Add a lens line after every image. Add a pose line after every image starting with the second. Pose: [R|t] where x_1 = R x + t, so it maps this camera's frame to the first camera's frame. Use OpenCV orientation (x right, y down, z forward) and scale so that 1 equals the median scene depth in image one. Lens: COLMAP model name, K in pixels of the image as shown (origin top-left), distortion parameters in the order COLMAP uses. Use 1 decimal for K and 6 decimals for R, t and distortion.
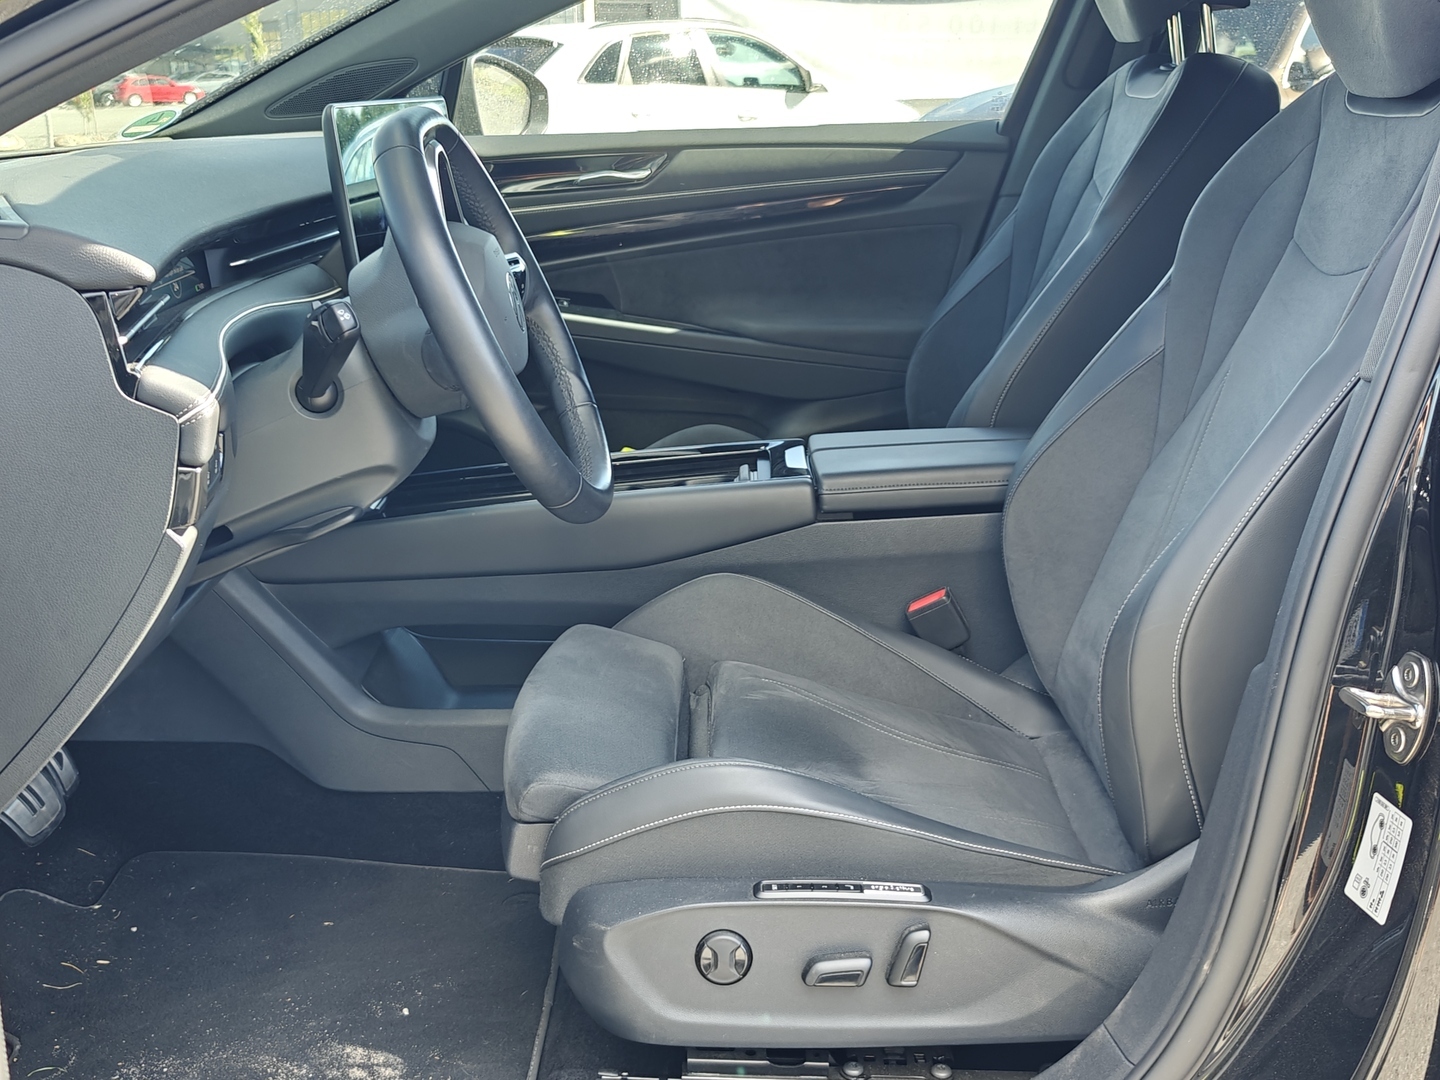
lens RADIAL K [[1624.2, 0, 720.0], [0, 1624.2, 540.0], [0, 0, 1]] dist [0.009070, -0.211663]
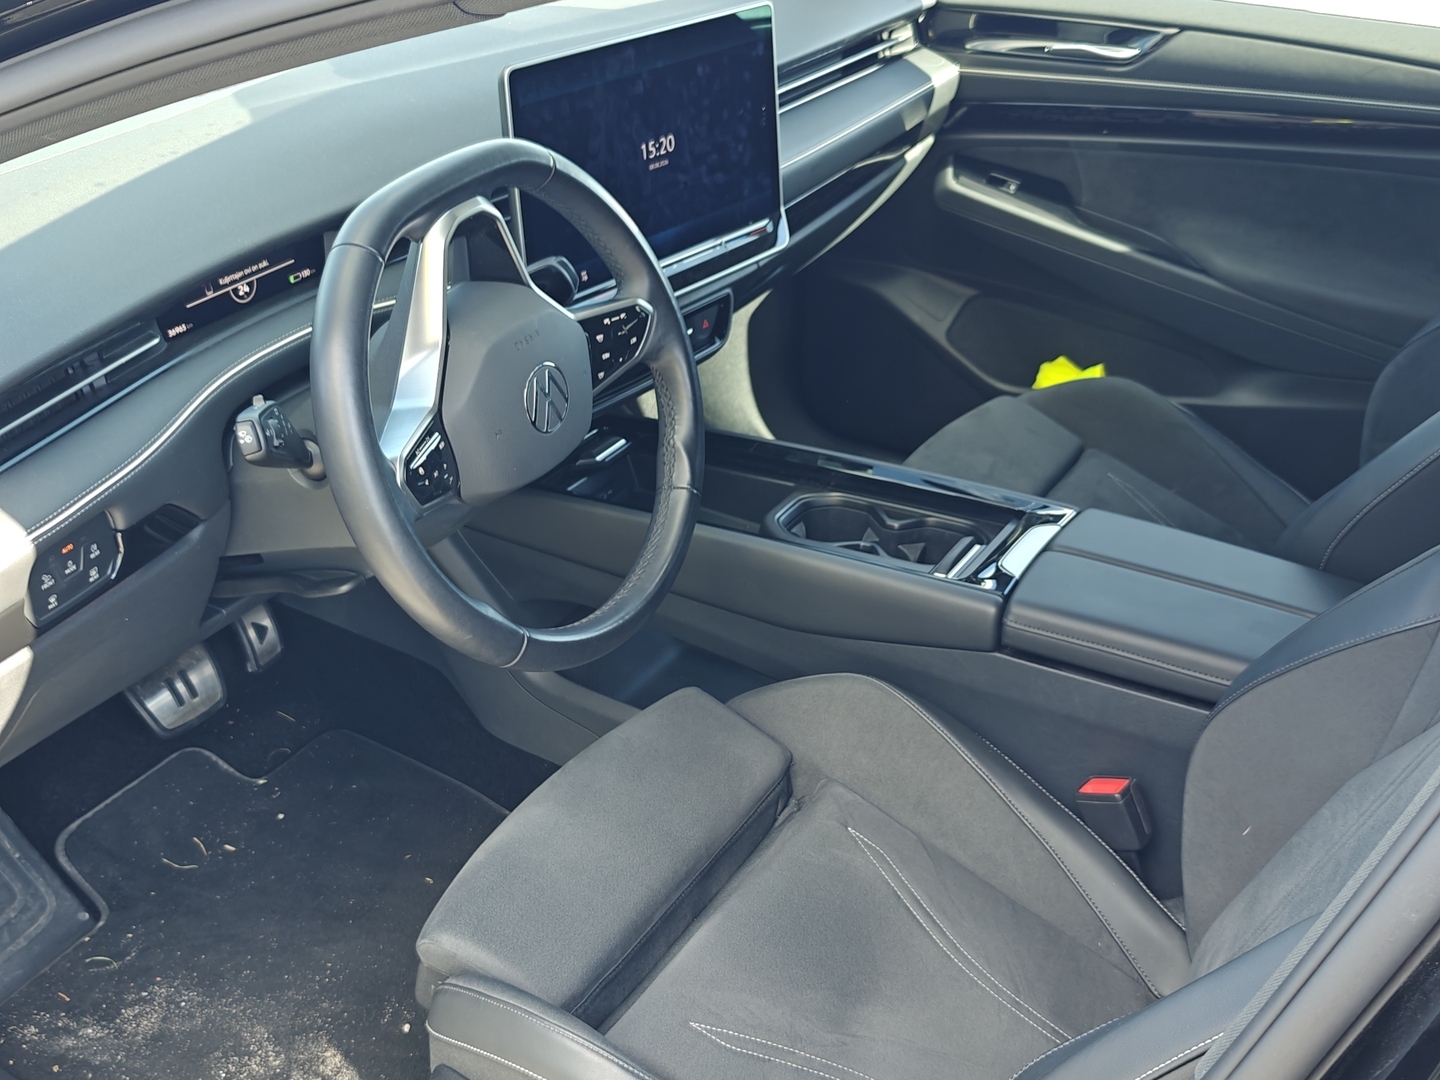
lens RADIAL K [[1624.2, 0, 720.0], [0, 1624.2, 540.0], [0, 0, 1]] dist [0.009070, -0.211663]
pose [[0.867930, 0.285127, -0.406693, 0.271094], [-0.184370, 0.945260, 0.269243, -0.274157], [0.461200, -0.158703, 0.872988, 0.251393]]
